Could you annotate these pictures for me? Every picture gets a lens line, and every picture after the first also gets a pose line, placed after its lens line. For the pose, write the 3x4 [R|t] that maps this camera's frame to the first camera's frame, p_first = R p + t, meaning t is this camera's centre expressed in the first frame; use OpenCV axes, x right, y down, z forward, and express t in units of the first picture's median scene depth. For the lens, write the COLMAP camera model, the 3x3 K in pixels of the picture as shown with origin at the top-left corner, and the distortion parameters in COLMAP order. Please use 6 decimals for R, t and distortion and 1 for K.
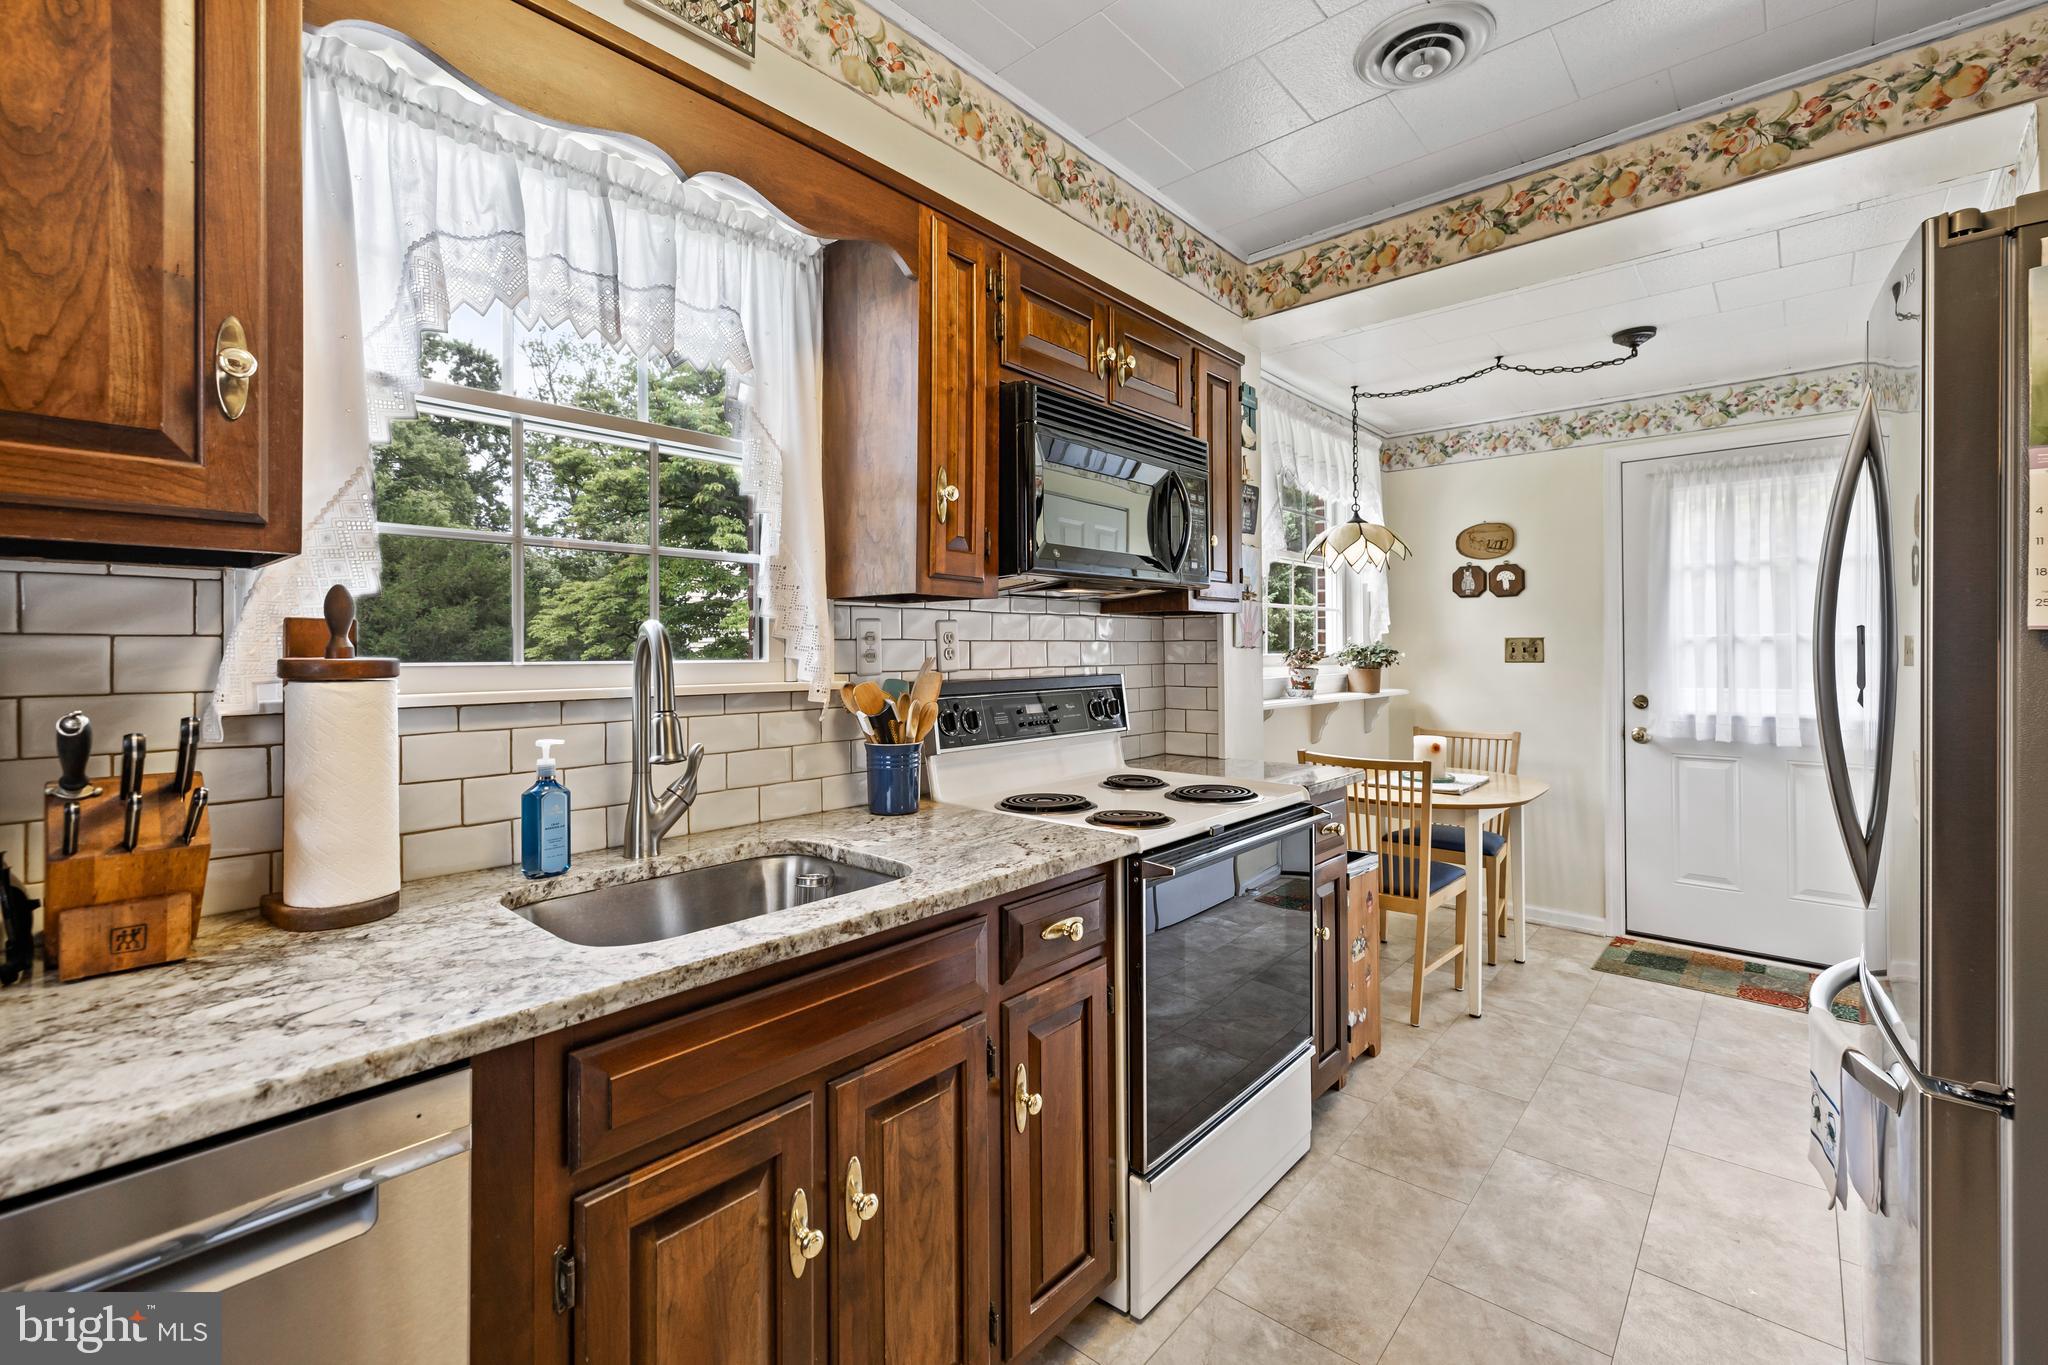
lens RADIAL K [[874.9, 0, 998.2], [0, 874.9, 646.5], [0, 0, 1]] dist [0.001163, 0.000281]
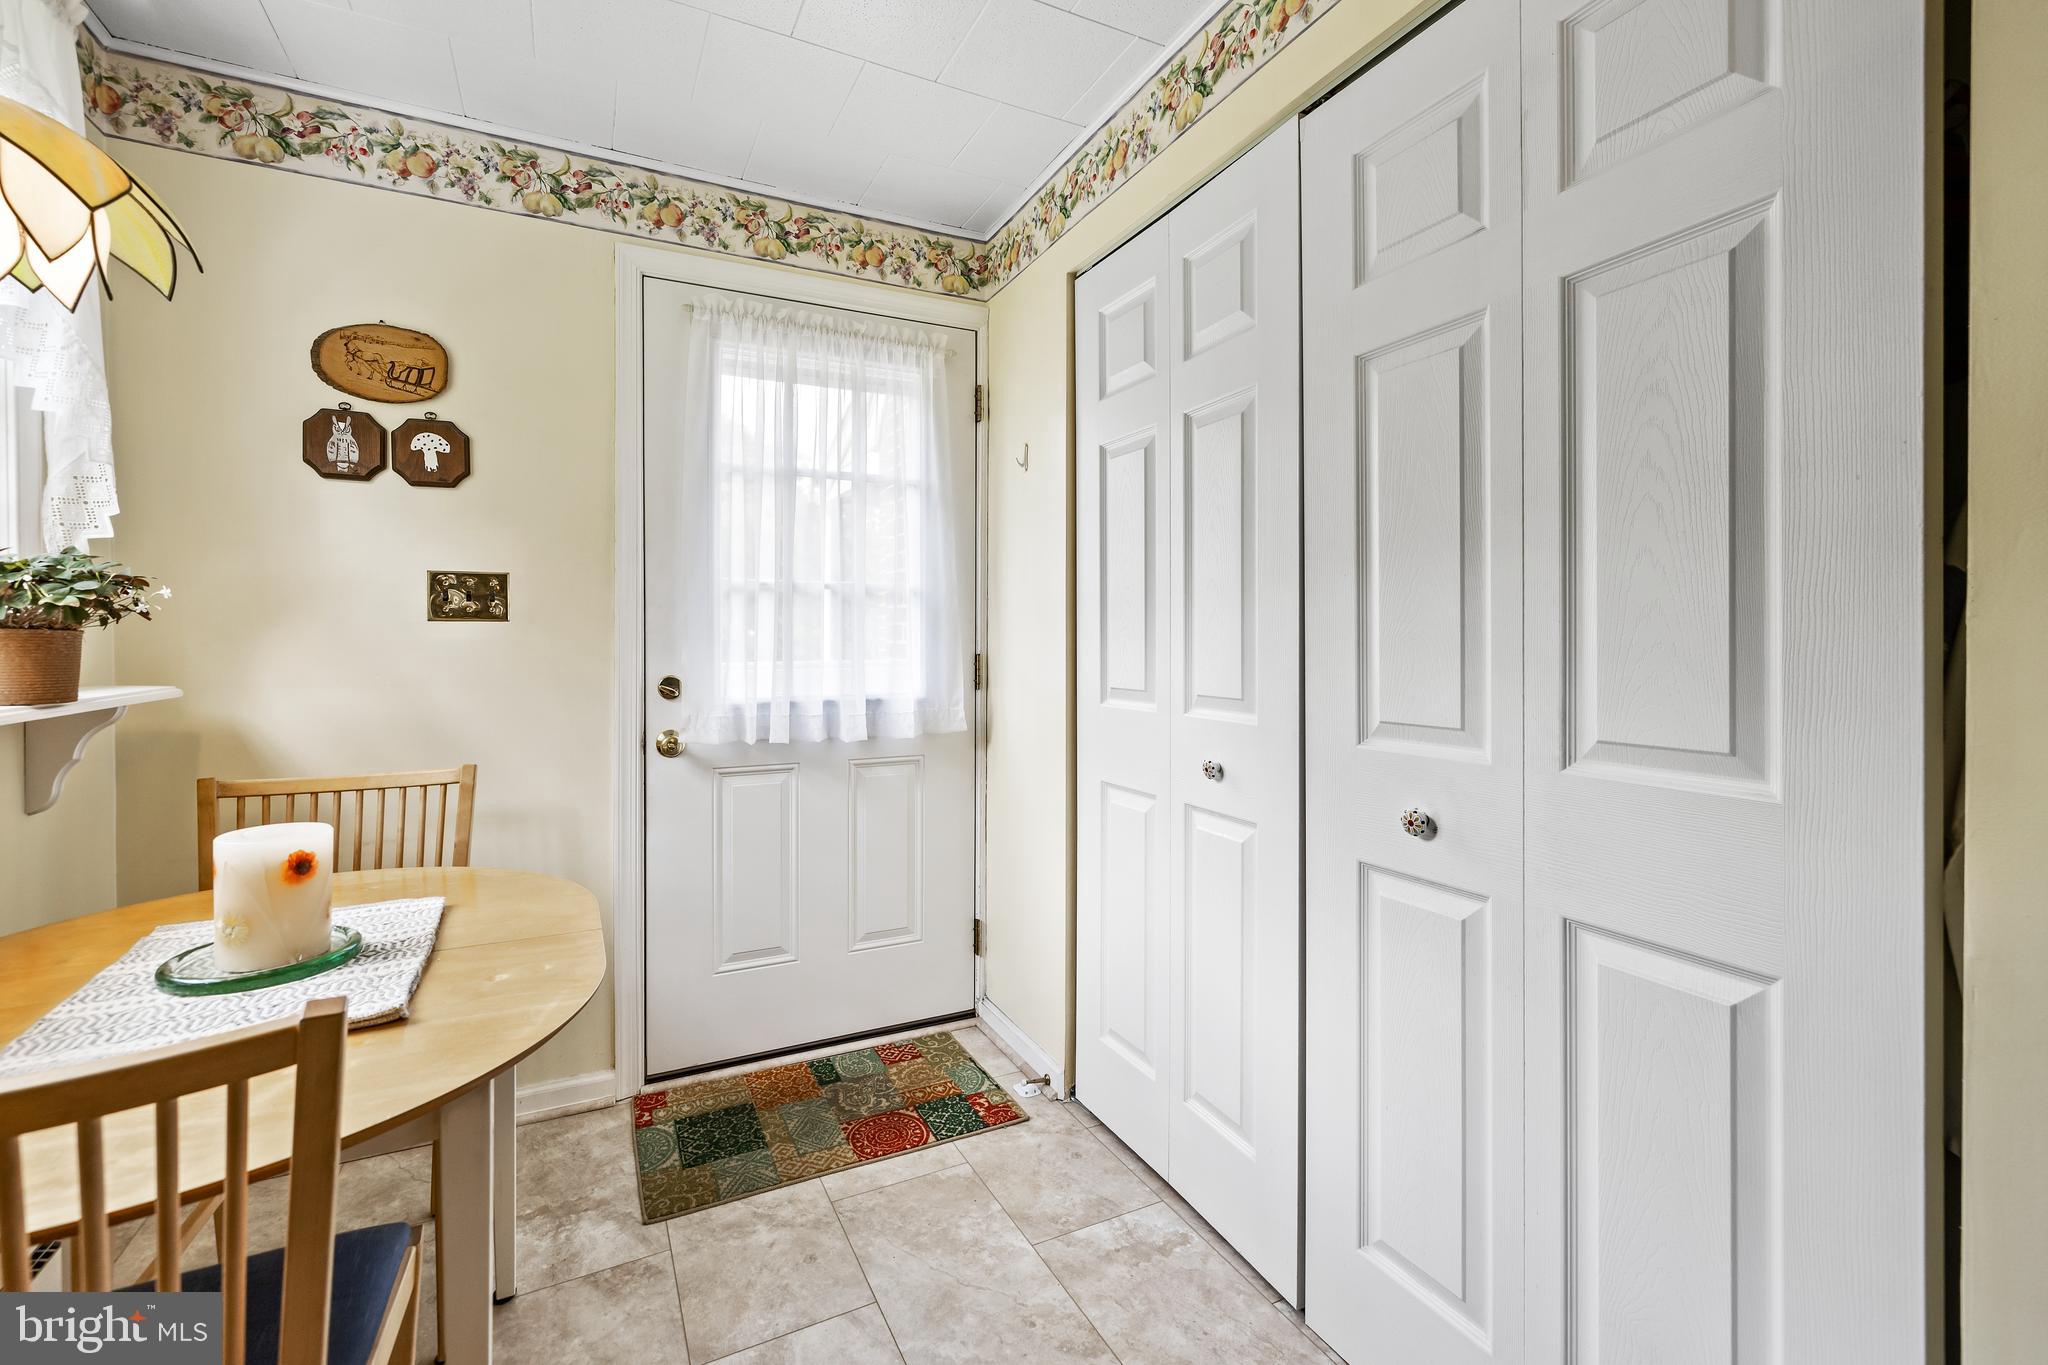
lens RADIAL K [[874.9, 0, 1019.6], [0, 874.9, 647.8], [0, 0, 1]] dist [0.001163, 0.000281]
pose [[0.351073, -0.009795, 0.936297, 0.249852], [-0.010866, 0.999835, 0.014534, 0.023946], [-0.936285, -0.015276, 0.350909, 0.546780]]
